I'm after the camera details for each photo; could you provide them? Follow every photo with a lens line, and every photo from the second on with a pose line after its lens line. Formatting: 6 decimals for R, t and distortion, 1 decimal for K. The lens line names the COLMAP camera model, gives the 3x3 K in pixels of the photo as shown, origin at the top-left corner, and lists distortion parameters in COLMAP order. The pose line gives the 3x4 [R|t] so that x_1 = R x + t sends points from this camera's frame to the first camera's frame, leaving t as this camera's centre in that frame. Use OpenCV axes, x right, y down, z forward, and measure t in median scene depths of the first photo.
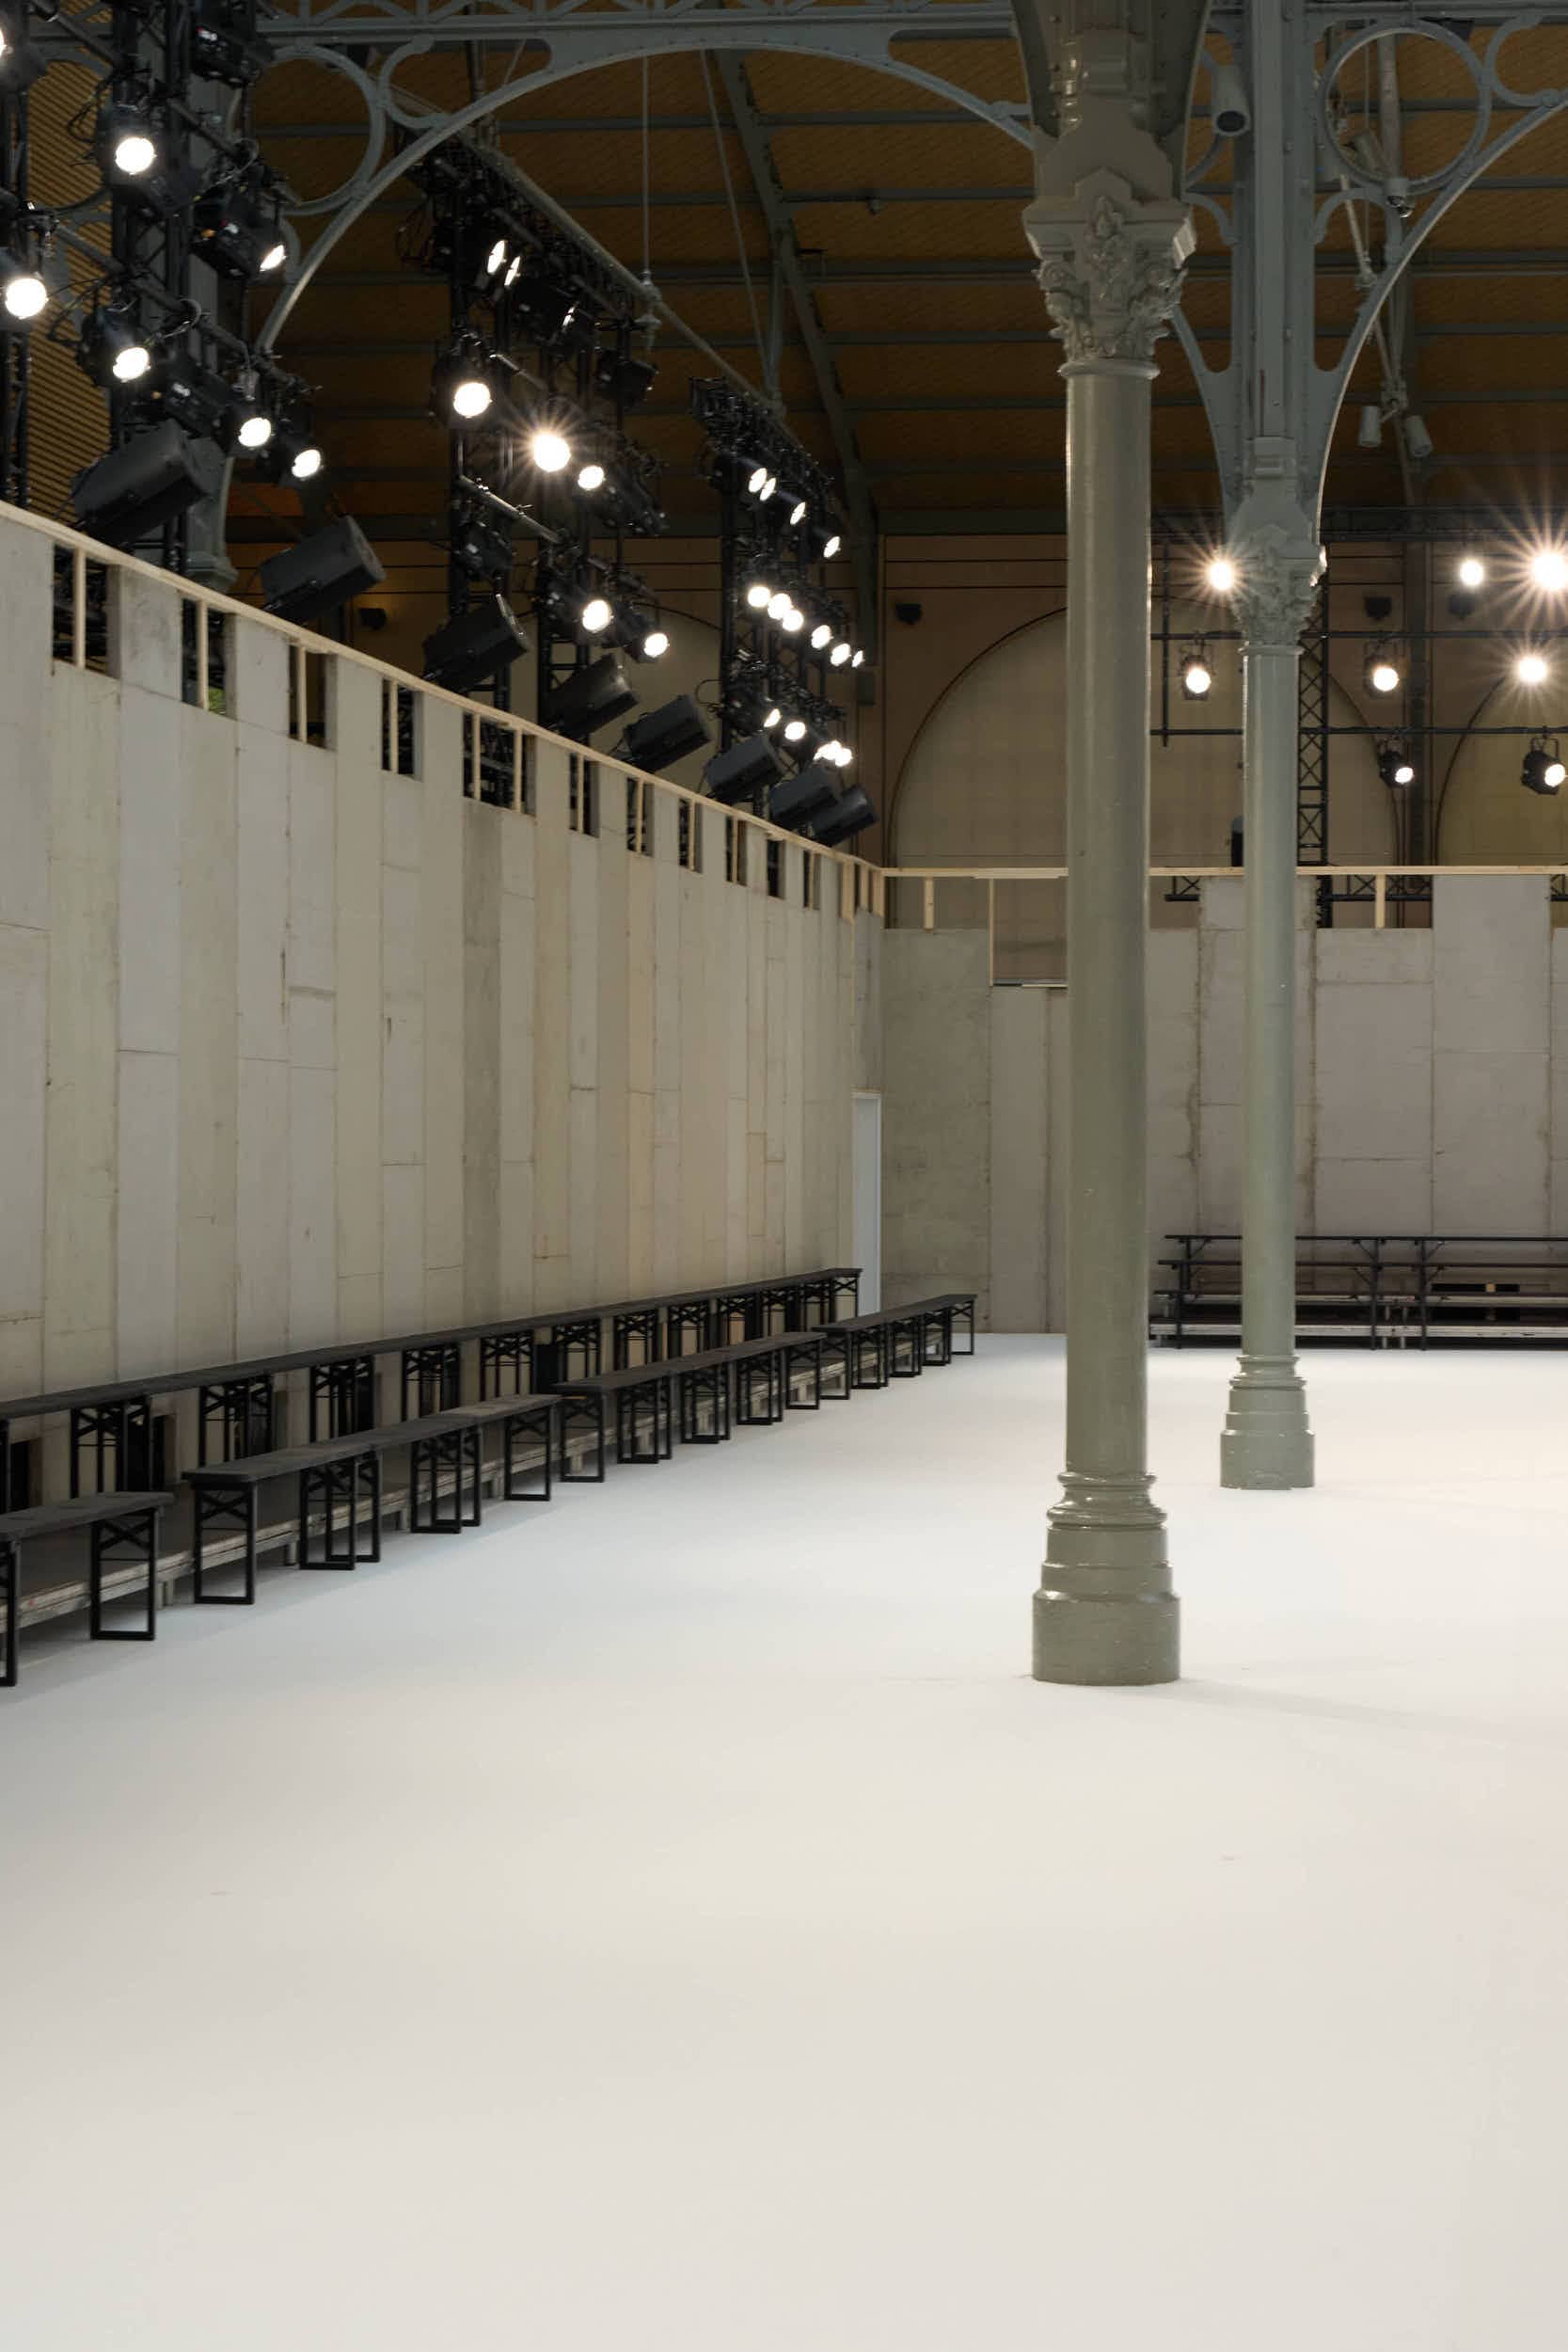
lens RADIAL K [[5162.5, 0, 784.0], [0, 5162.5, 1176.0], [0, 0, 1]] dist [0.017963, -0.047694]
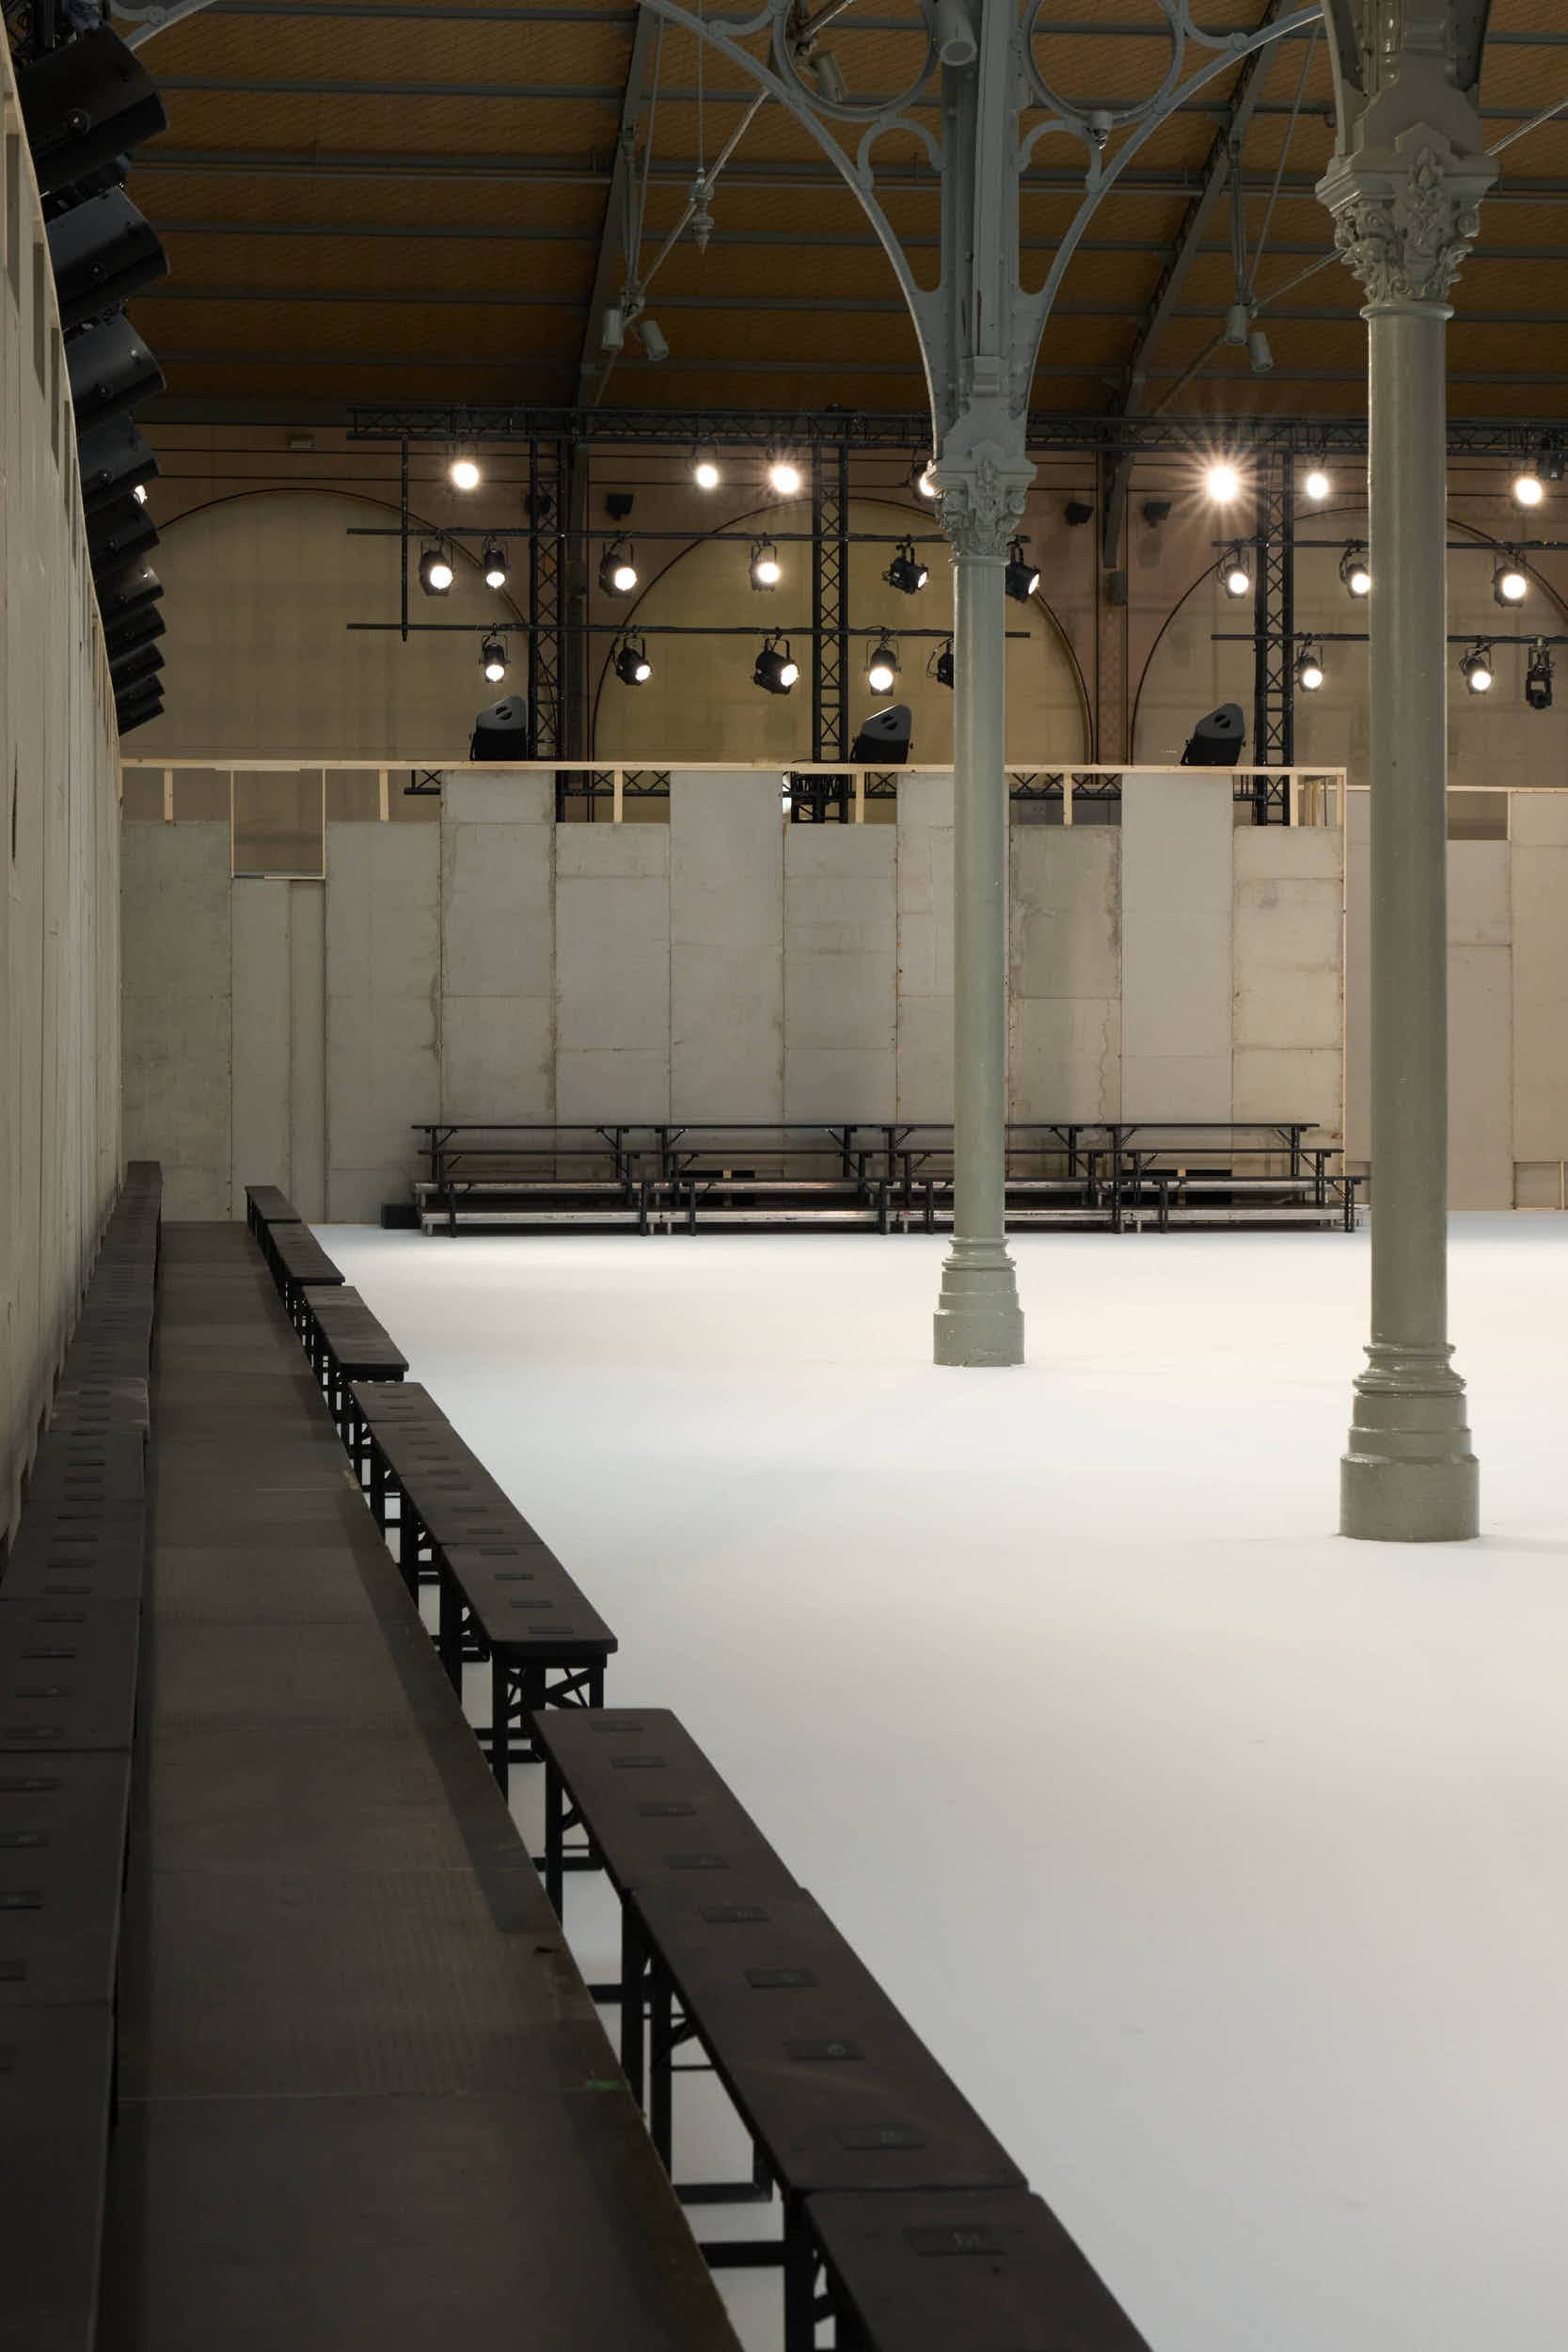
lens RADIAL K [[5202.3, 0, 784.0], [0, 5202.3, 1176.0], [0, 0, 1]] dist [-0.026385, -0.135206]
pose [[0.967453, -0.010582, 0.252830, -0.208410], [0.005239, 0.999749, 0.021796, -0.000861], [-0.252997, -0.019762, 0.967265, -0.006094]]
